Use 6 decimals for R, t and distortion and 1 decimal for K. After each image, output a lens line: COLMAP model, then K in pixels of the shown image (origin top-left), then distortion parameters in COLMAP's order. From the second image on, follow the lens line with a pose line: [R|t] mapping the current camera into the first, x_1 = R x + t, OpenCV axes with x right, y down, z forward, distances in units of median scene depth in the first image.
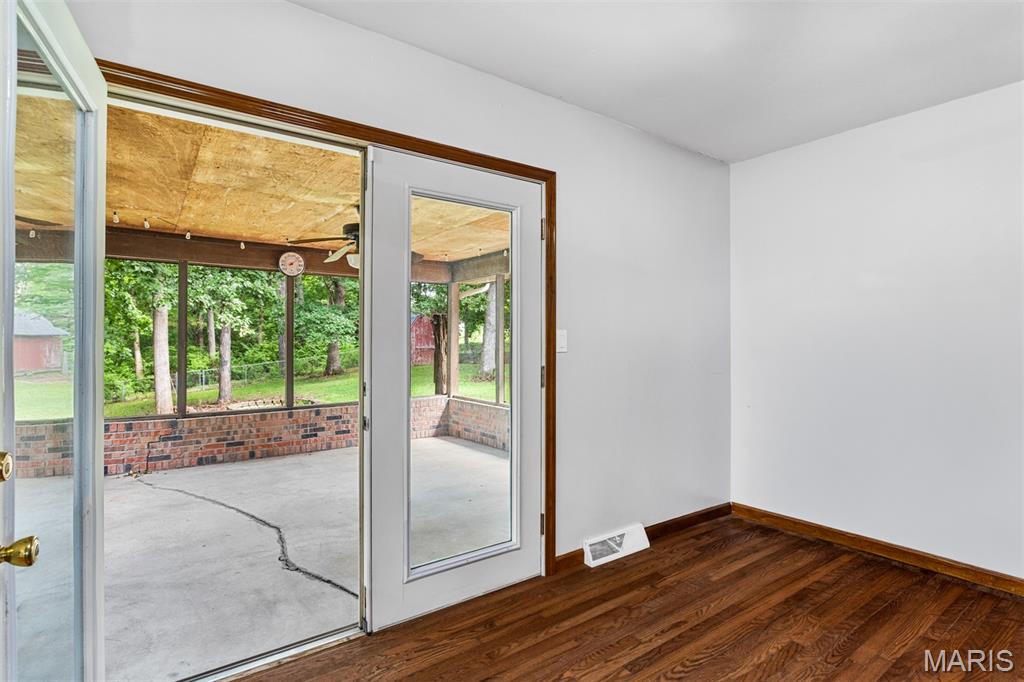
lens RADIAL K [[502.2, 0, 512.0], [0, 502.2, 341.0], [0, 0, 1]] dist [0.000150, -0.000088]
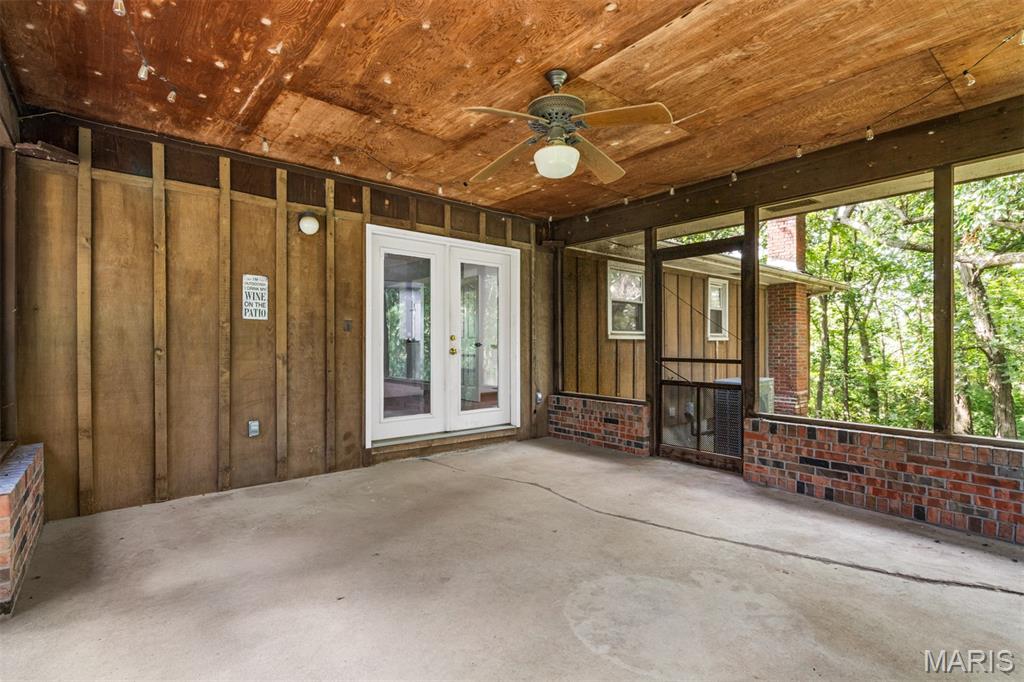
lens RADIAL K [[487.4, 0, 497.7], [0, 487.4, 345.4], [0, 0, 1]] dist [-0.000004, 0.000237]
pose [[-0.999390, -0.006888, -0.034246, -0.165317], [-0.007040, 0.999966, 0.004321, 0.043800], [0.034215, 0.004559, -0.999404, 1.230084]]
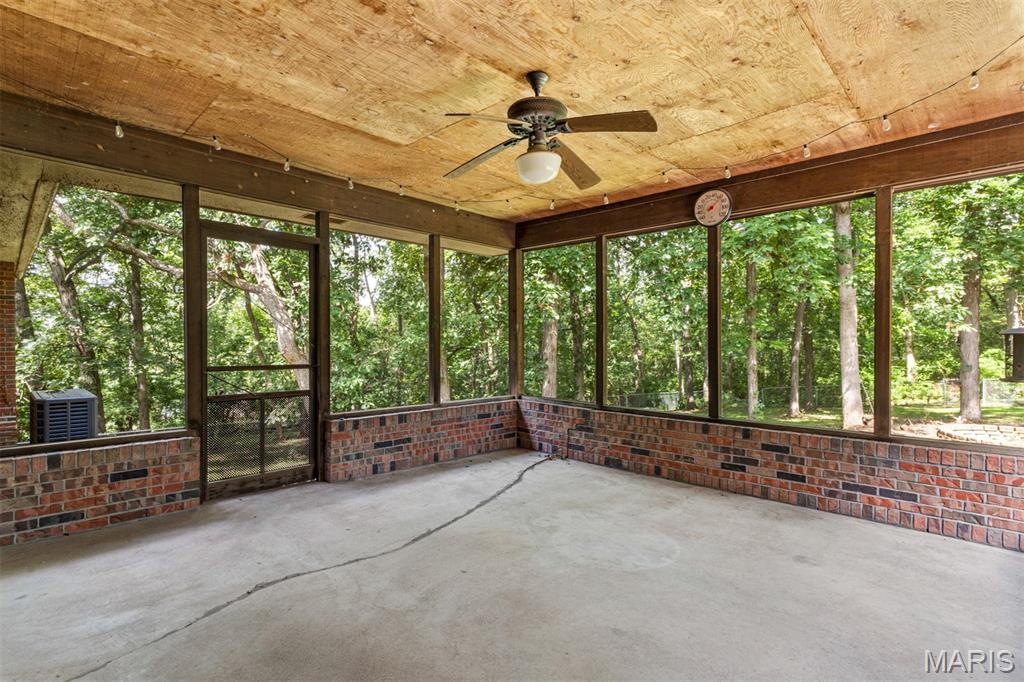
lens RADIAL K [[502.2, 0, 497.5], [0, 502.2, 346.3], [0, 0, 1]] dist [0.000498, -0.000053]
pose [[0.148571, 0.004559, -0.988891, 0.212095], [-0.004105, 0.999984, 0.003994, 0.035903], [0.988893, 0.003467, 0.148587, 0.675498]]
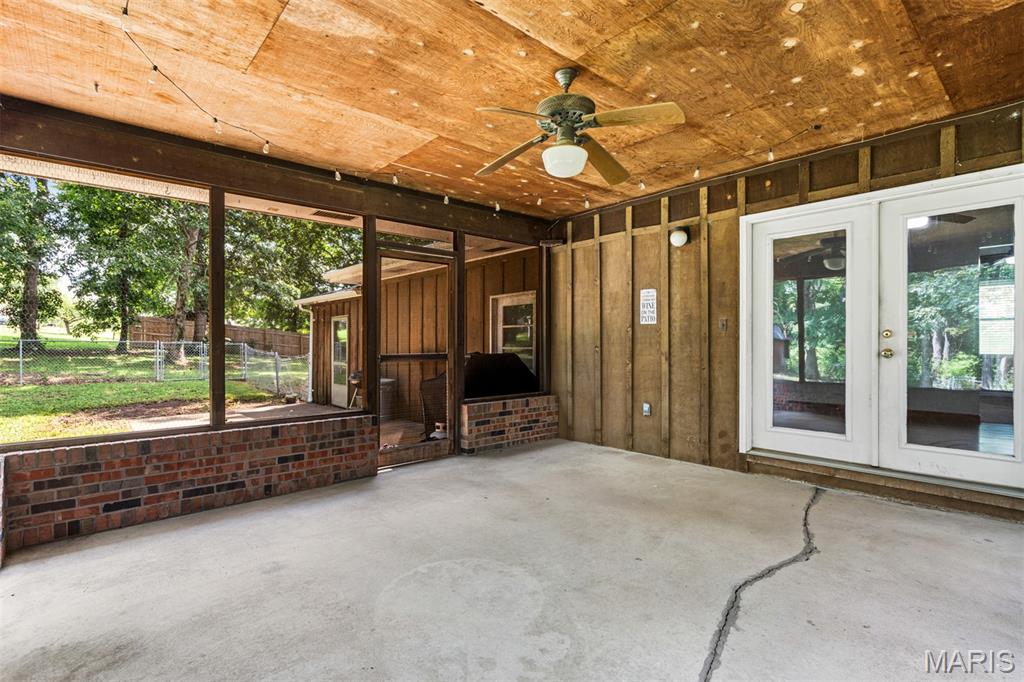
lens RADIAL K [[487.4, 0, 497.7], [0, 487.4, 345.4], [0, 0, 1]] dist [-0.000004, 0.000237]
pose [[-0.072213, -0.010066, 0.997338, -0.683841], [0.004912, 0.999933, 0.010448, 0.040573], [-0.997377, 0.005653, -0.072158, 0.875259]]
